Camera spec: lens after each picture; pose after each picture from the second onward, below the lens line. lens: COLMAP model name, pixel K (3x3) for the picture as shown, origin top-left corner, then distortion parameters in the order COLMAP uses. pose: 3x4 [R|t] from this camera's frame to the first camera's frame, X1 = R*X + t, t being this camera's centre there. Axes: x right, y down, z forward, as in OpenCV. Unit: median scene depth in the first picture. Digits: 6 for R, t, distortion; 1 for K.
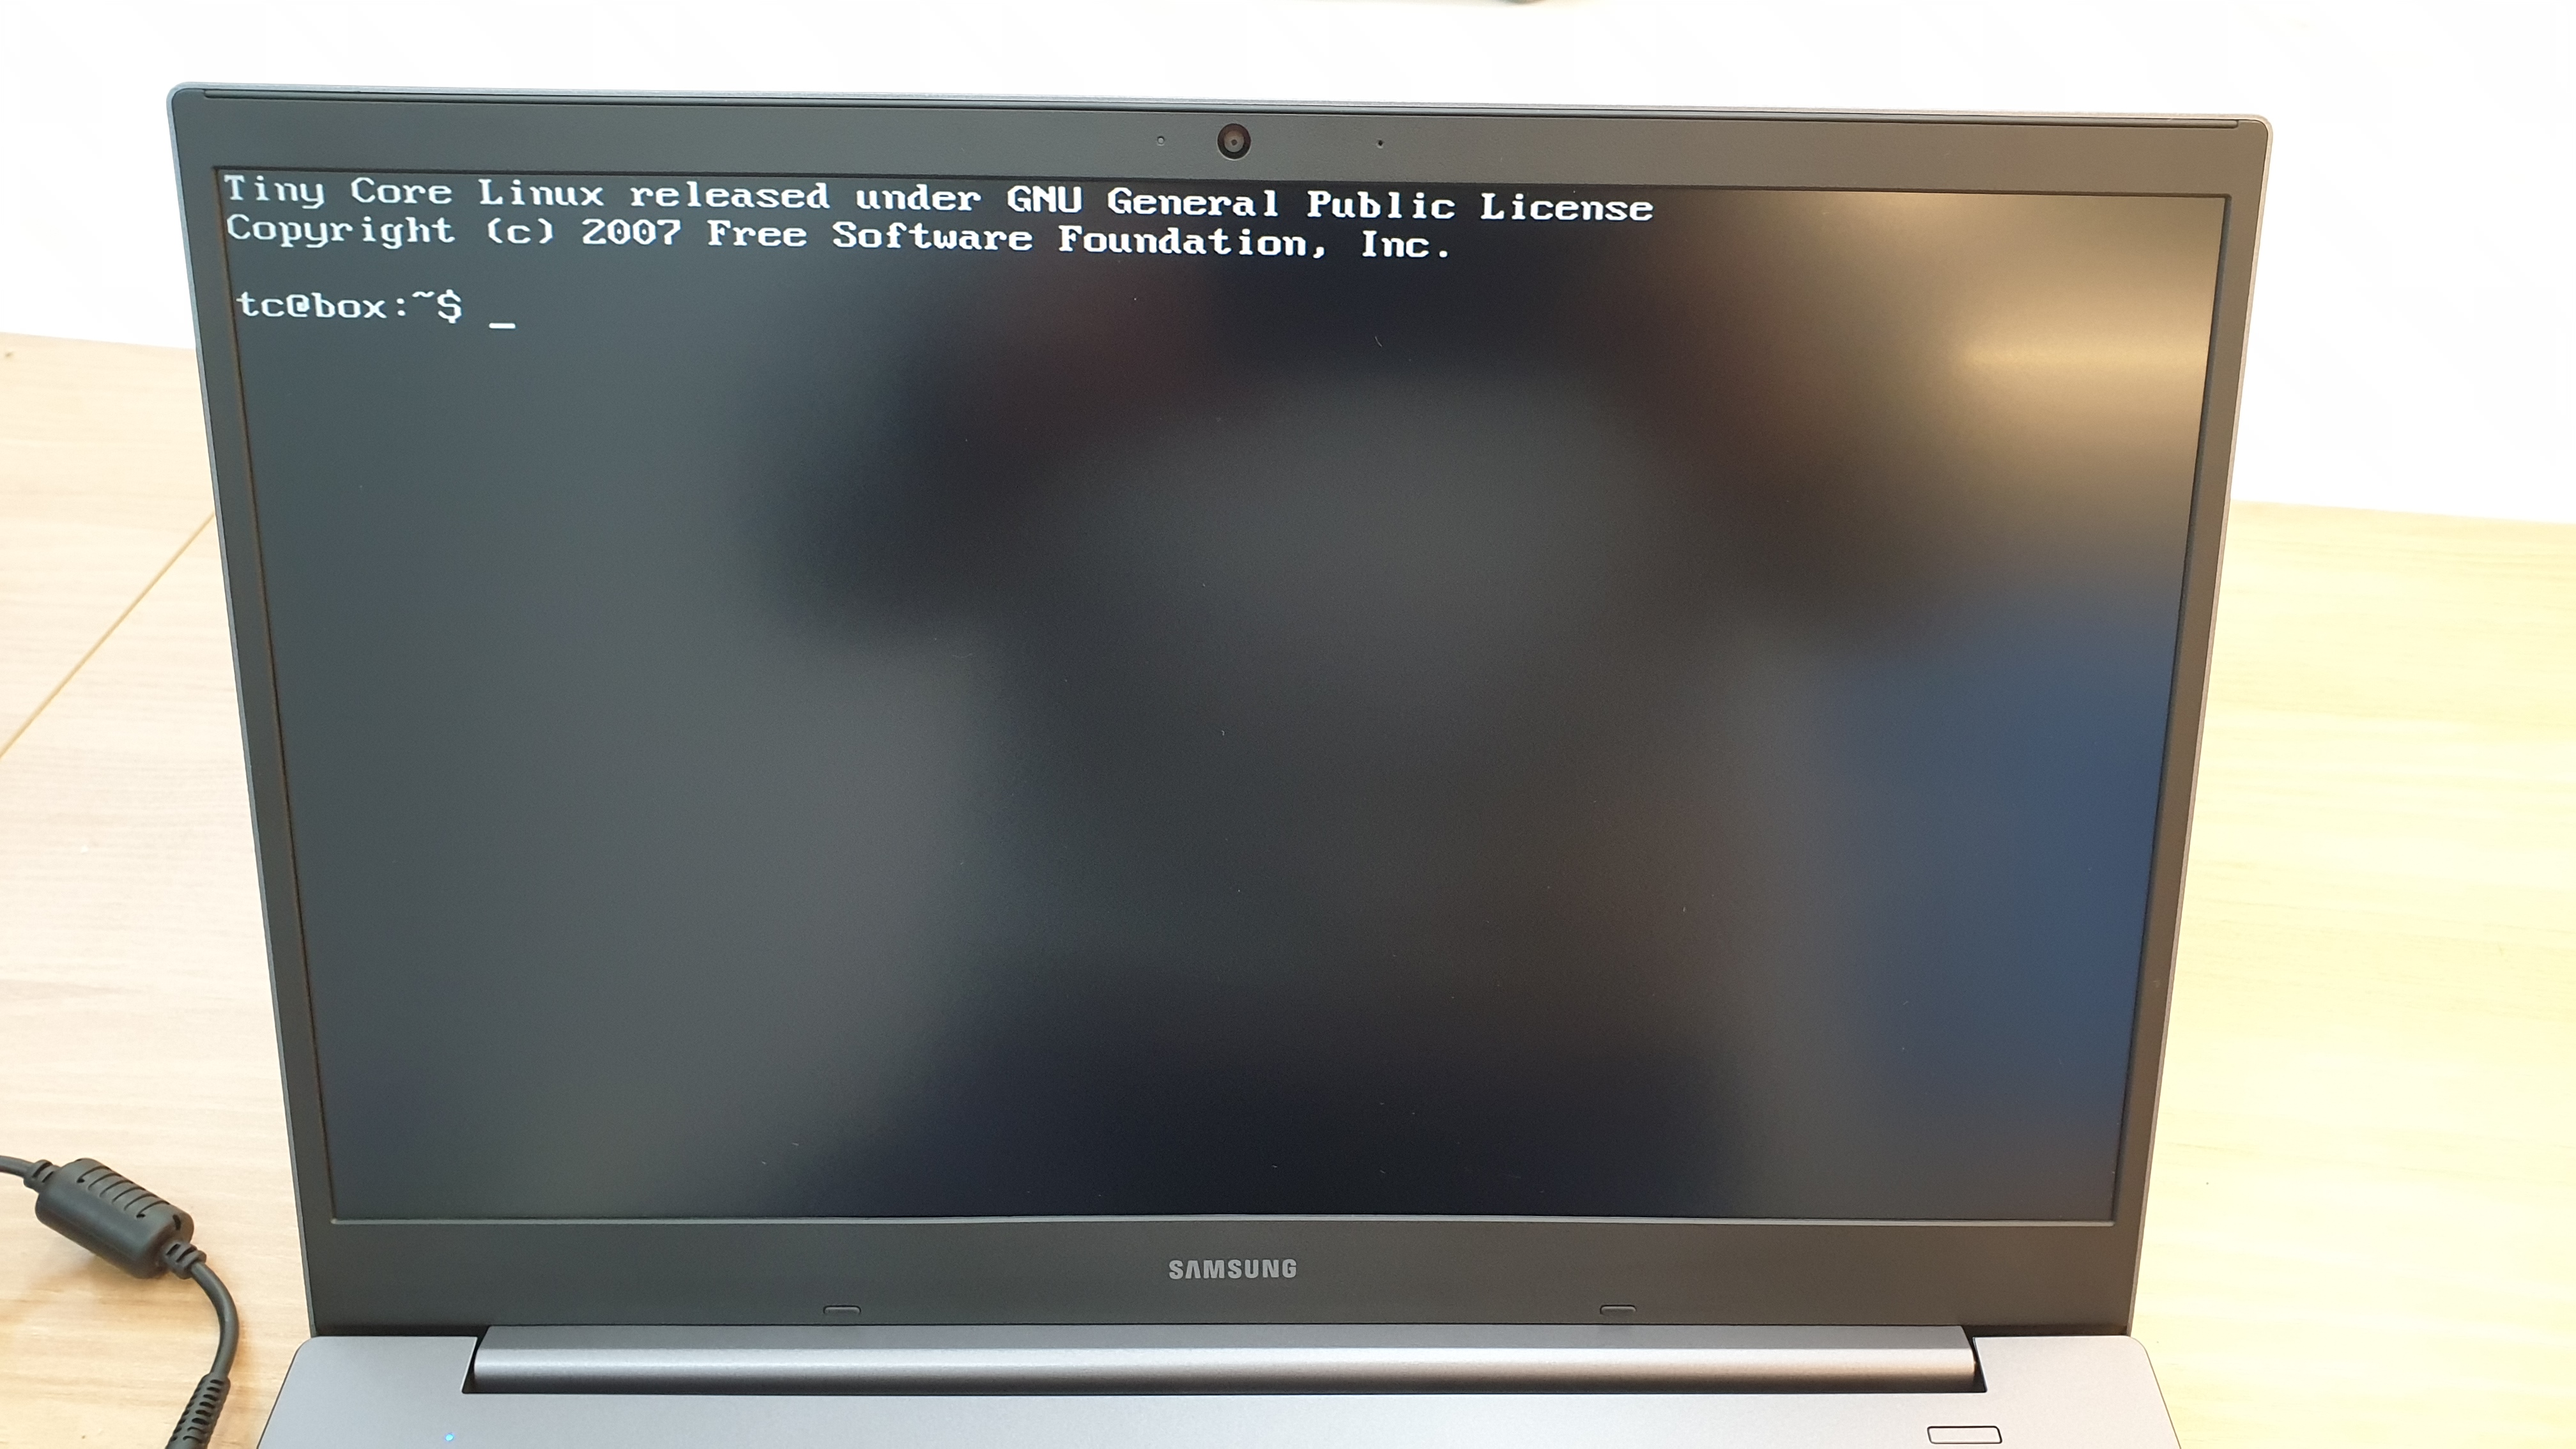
lens RADIAL K [[2026.3, 0, 1284.4], [0, 2026.3, 723.4], [0, 0, 1]] dist [-0.028117, 0.025480]
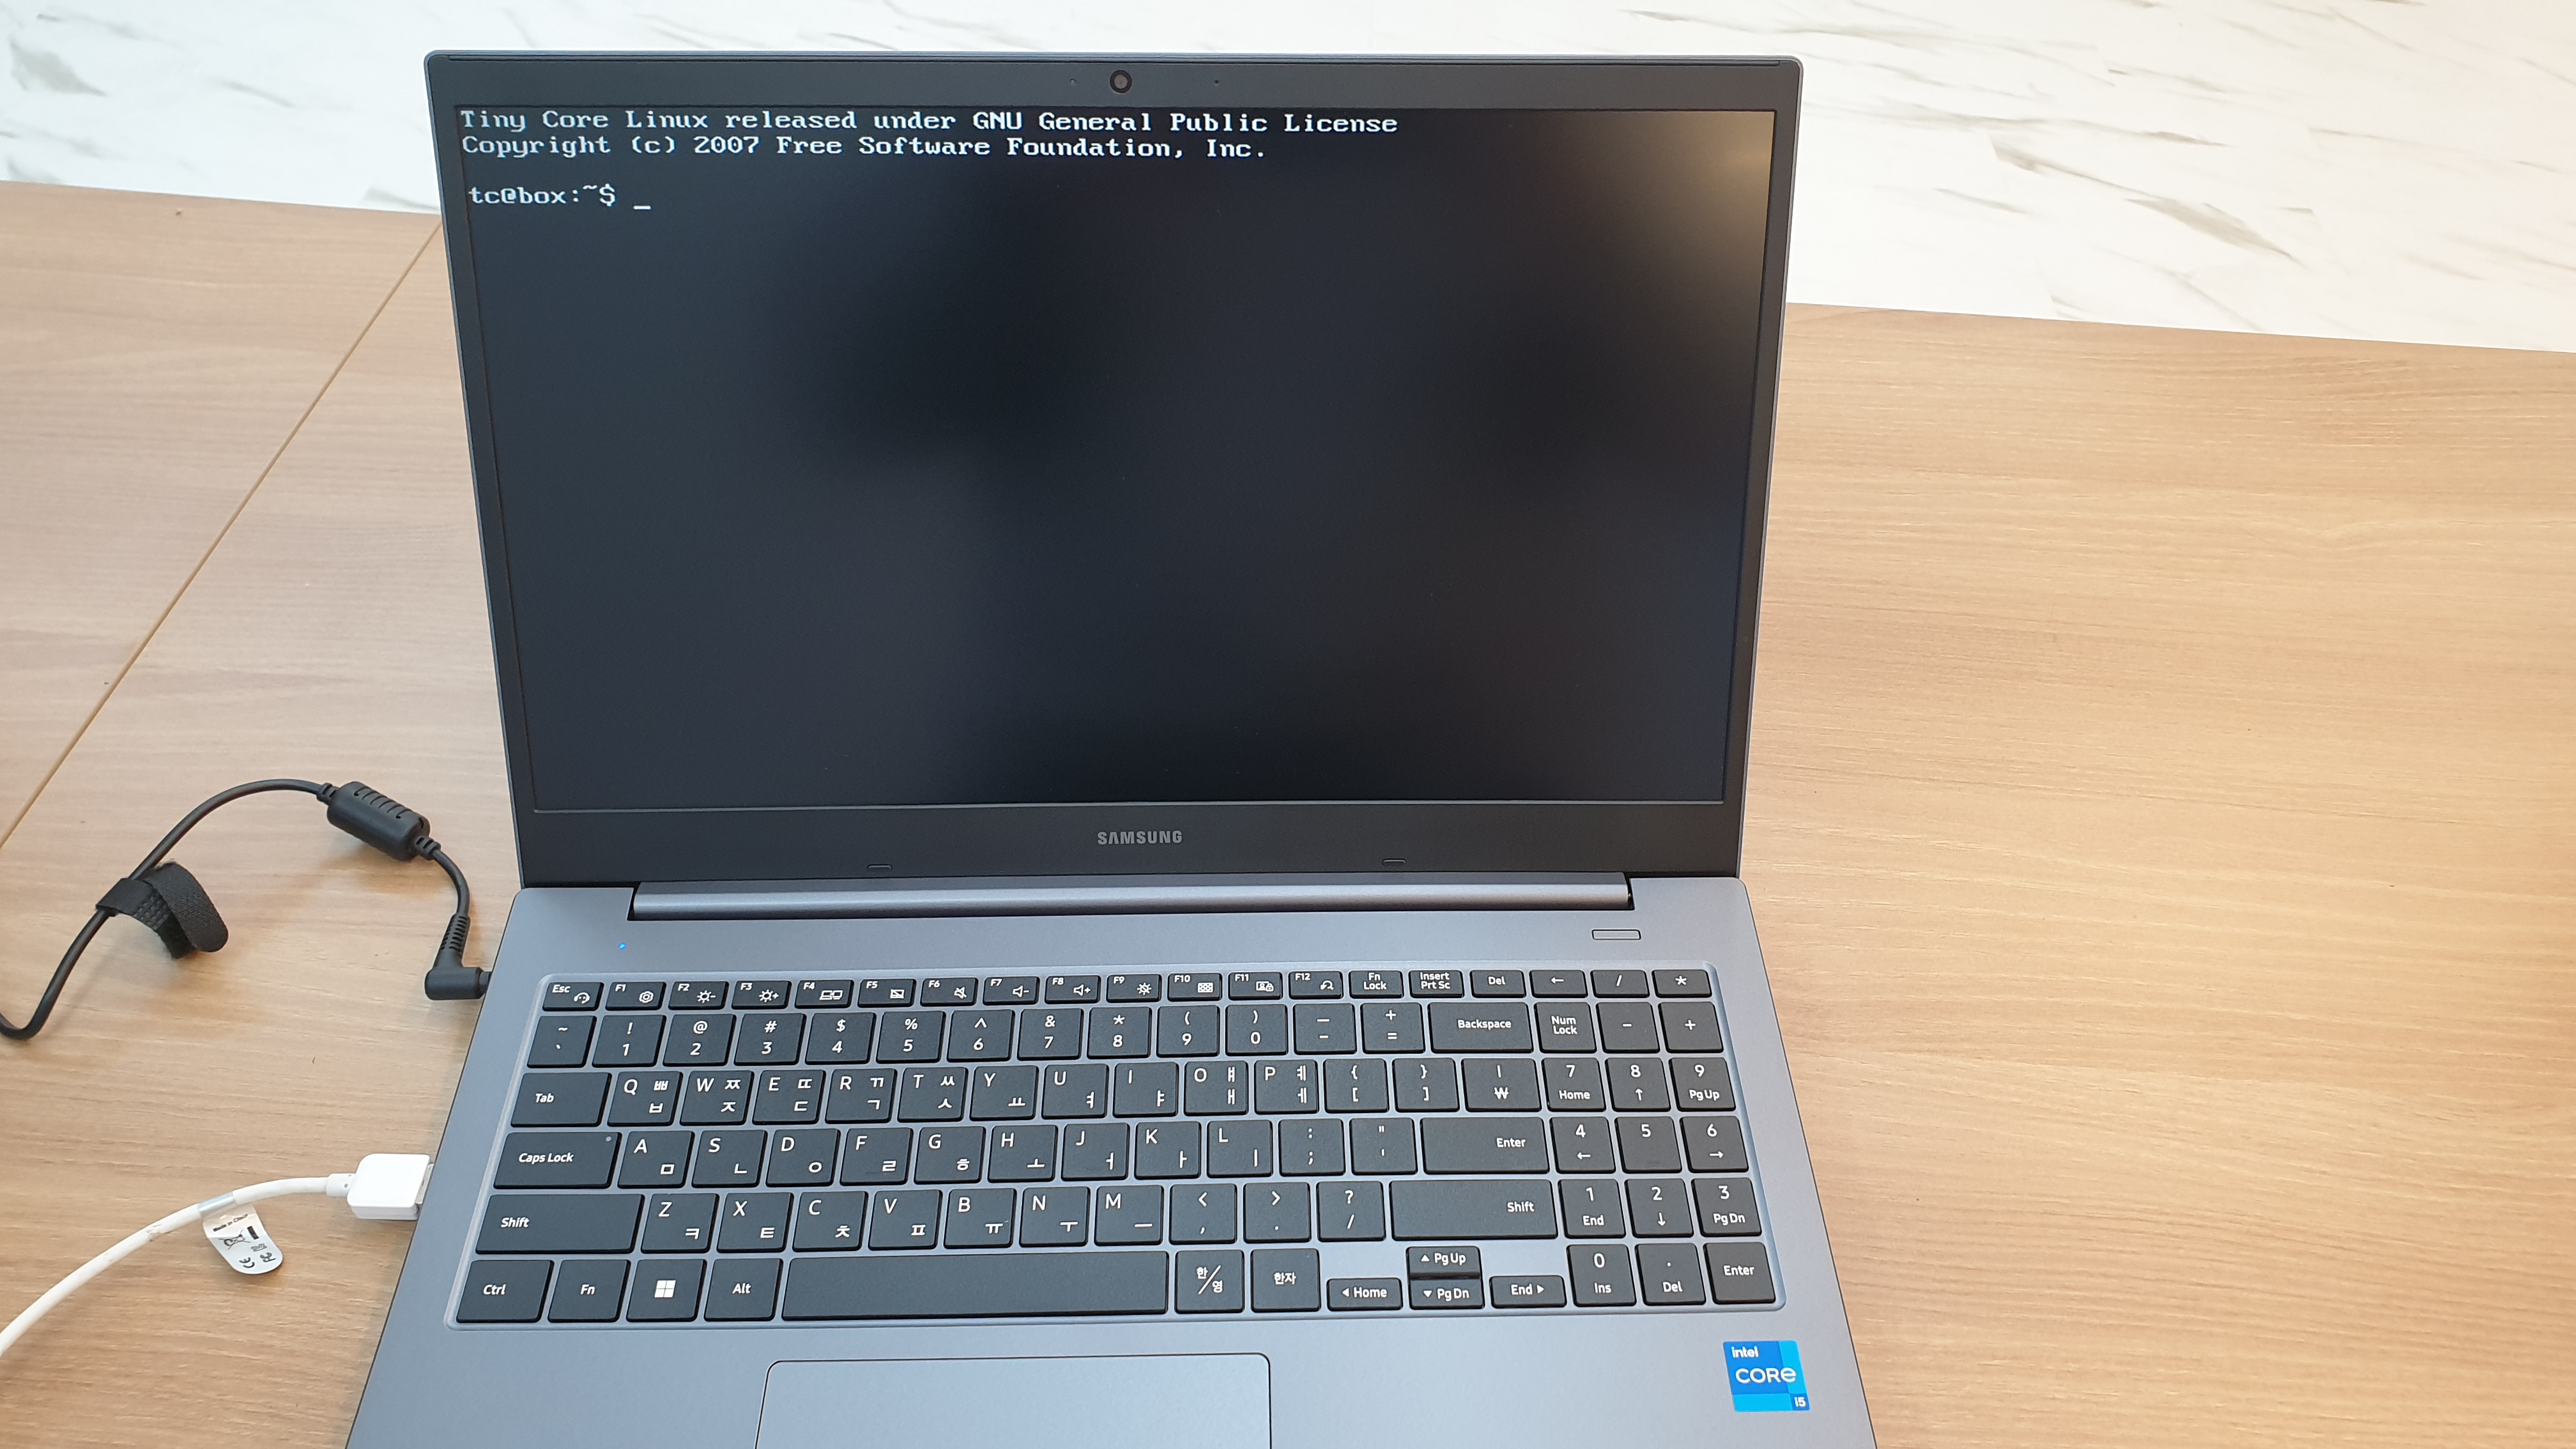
lens RADIAL K [[2026.3, 0, 1270.1], [0, 2026.3, 720.2], [0, 0, 1]] dist [-0.028117, 0.025480]
pose [[0.999868, -0.010910, 0.012052, 0.062874], [0.009860, 0.996417, 0.084000, 0.064395], [-0.012925, -0.083871, 0.996393, -0.552101]]
